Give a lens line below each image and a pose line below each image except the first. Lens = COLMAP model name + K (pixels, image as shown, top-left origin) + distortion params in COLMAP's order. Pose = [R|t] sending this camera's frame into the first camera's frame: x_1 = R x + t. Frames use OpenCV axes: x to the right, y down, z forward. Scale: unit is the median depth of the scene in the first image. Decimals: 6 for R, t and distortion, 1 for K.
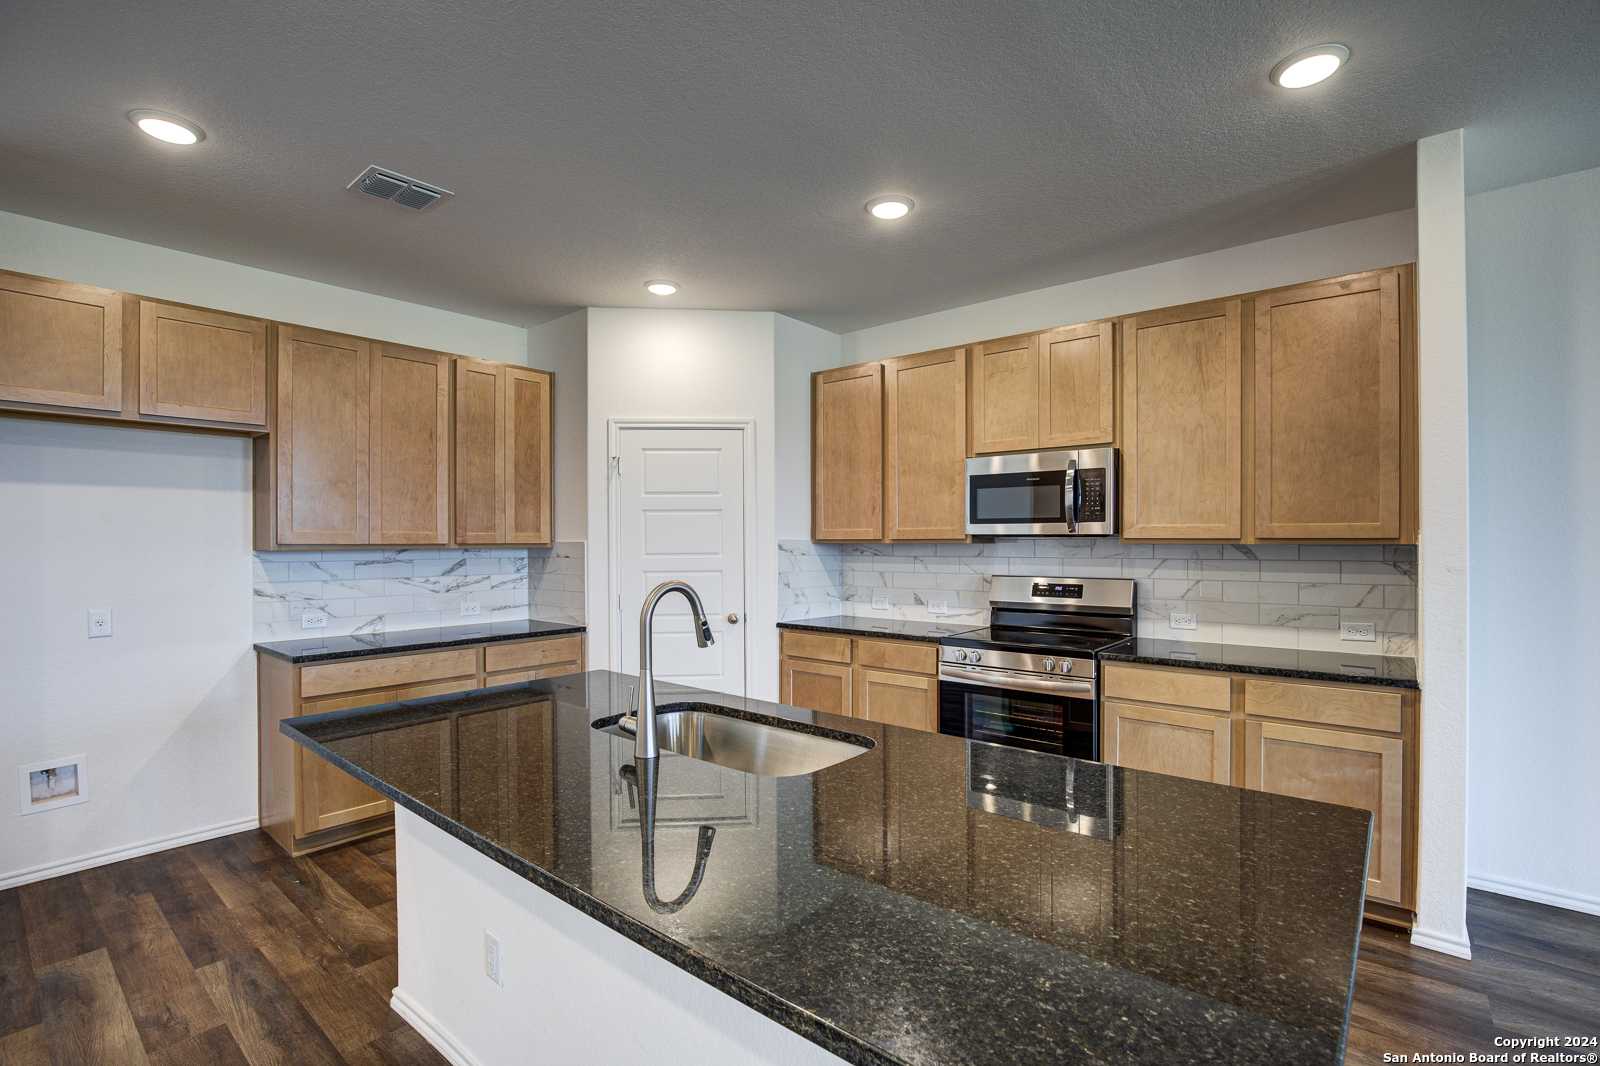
lens RADIAL K [[740.4, 0, 808.3], [0, 740.4, 539.1], [0, 0, 1]] dist [-0.023143, 0.000184]
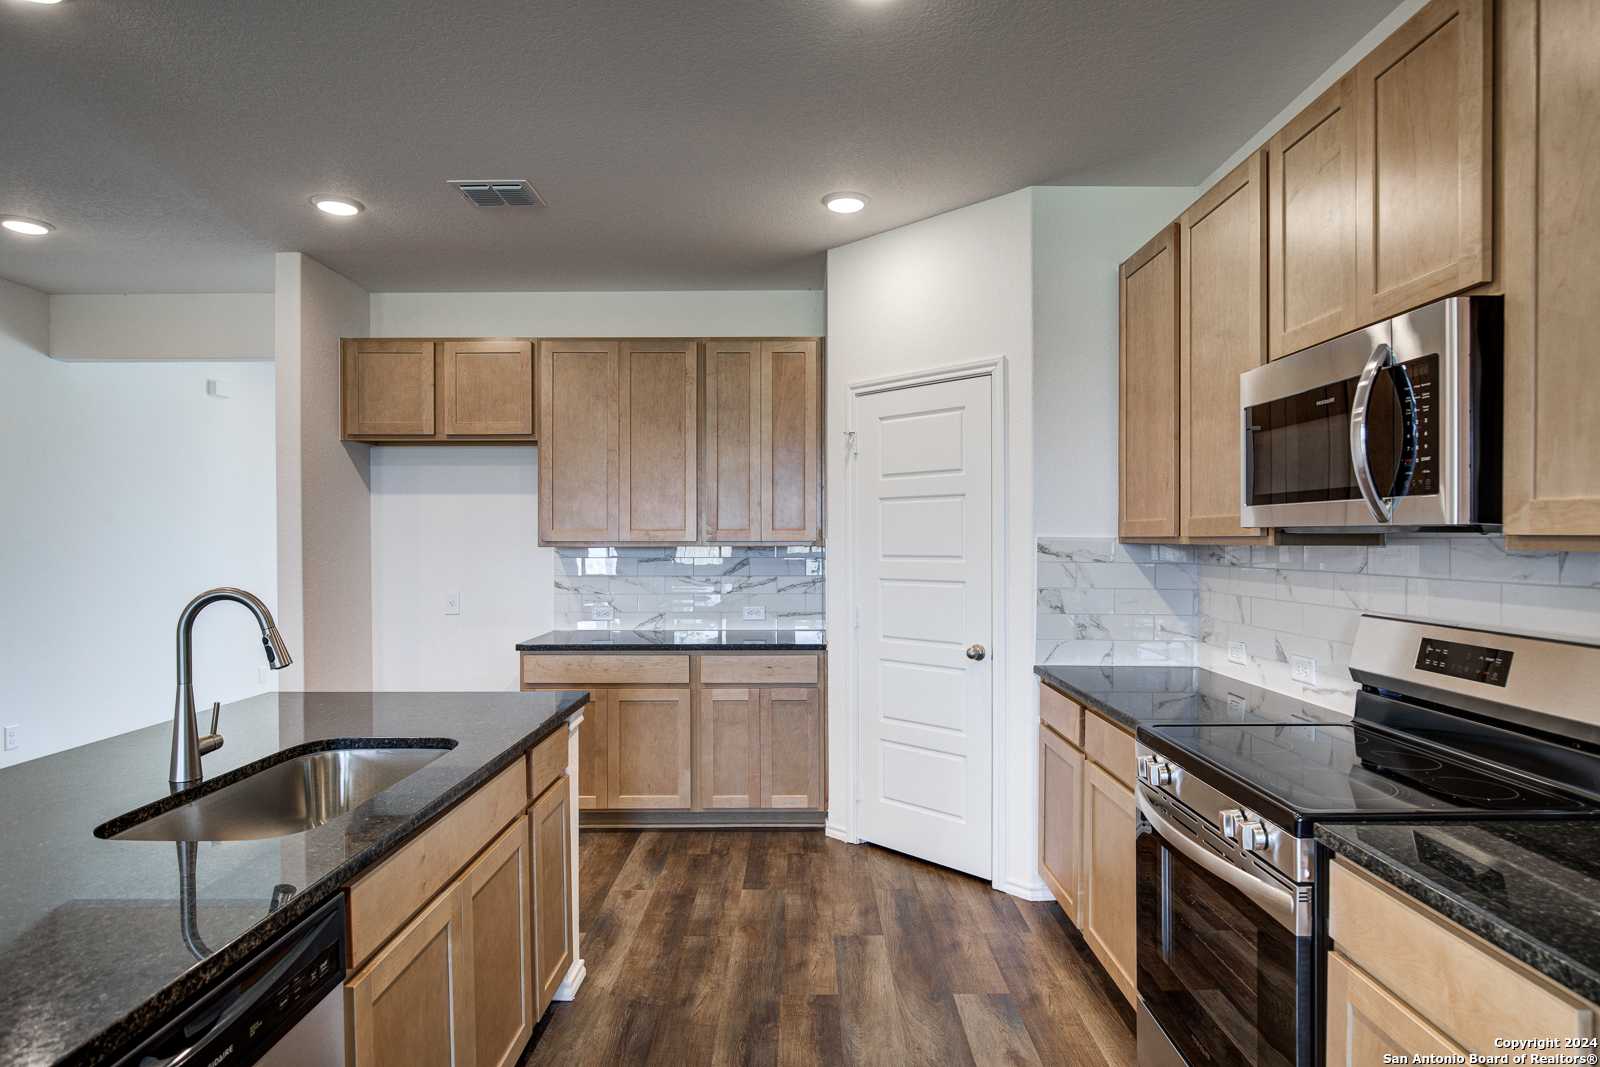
lens RADIAL K [[894.1, 0, 800.0], [0, 894.1, 533.5], [0, 0, 1]] dist [-0.001031, -0.000213]
pose [[0.634607, -0.002198, -0.772832, 0.492205], [0.000797, 0.999997, -0.002189, -0.001245], [0.772835, 0.000774, 0.634607, 0.394653]]
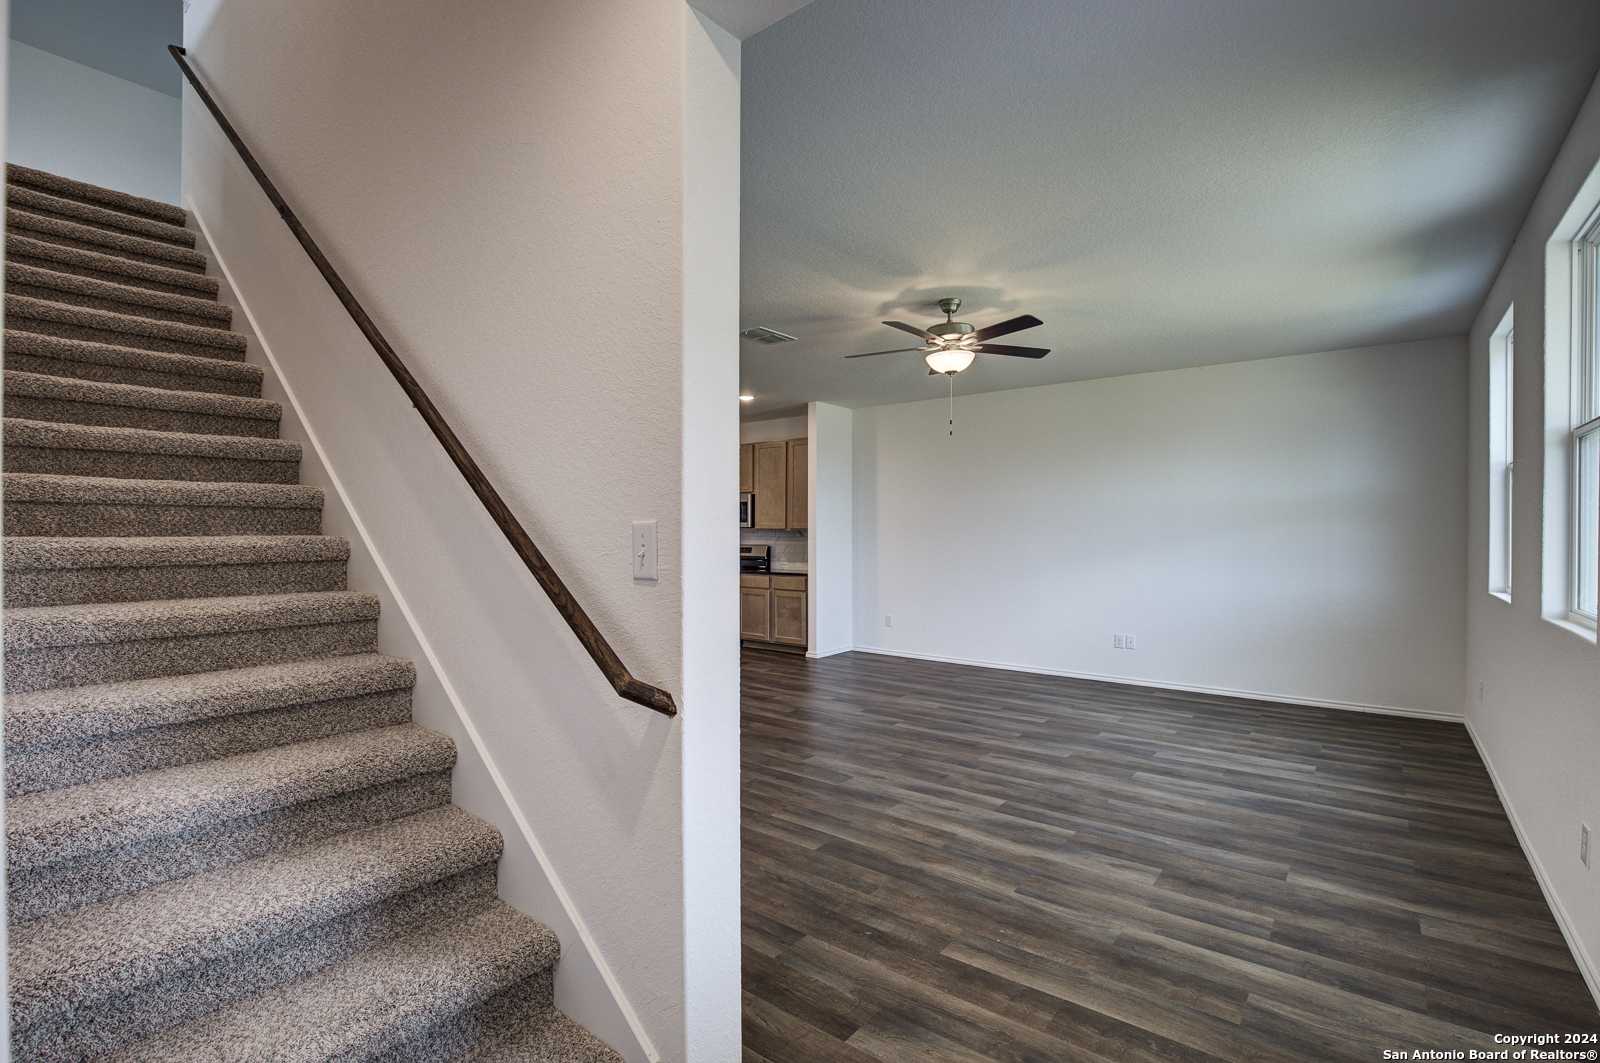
lens RADIAL K [[740.4, 0, 808.3], [0, 740.4, 537.6], [0, 0, 1]] dist [-0.023143, 0.000184]
pose [[0.999505, -0.000738, 0.031457, 0.477224], [0.000393, 0.999940, 0.010971, 0.002240], [-0.031464, -0.010954, 0.999445, -1.448523]]
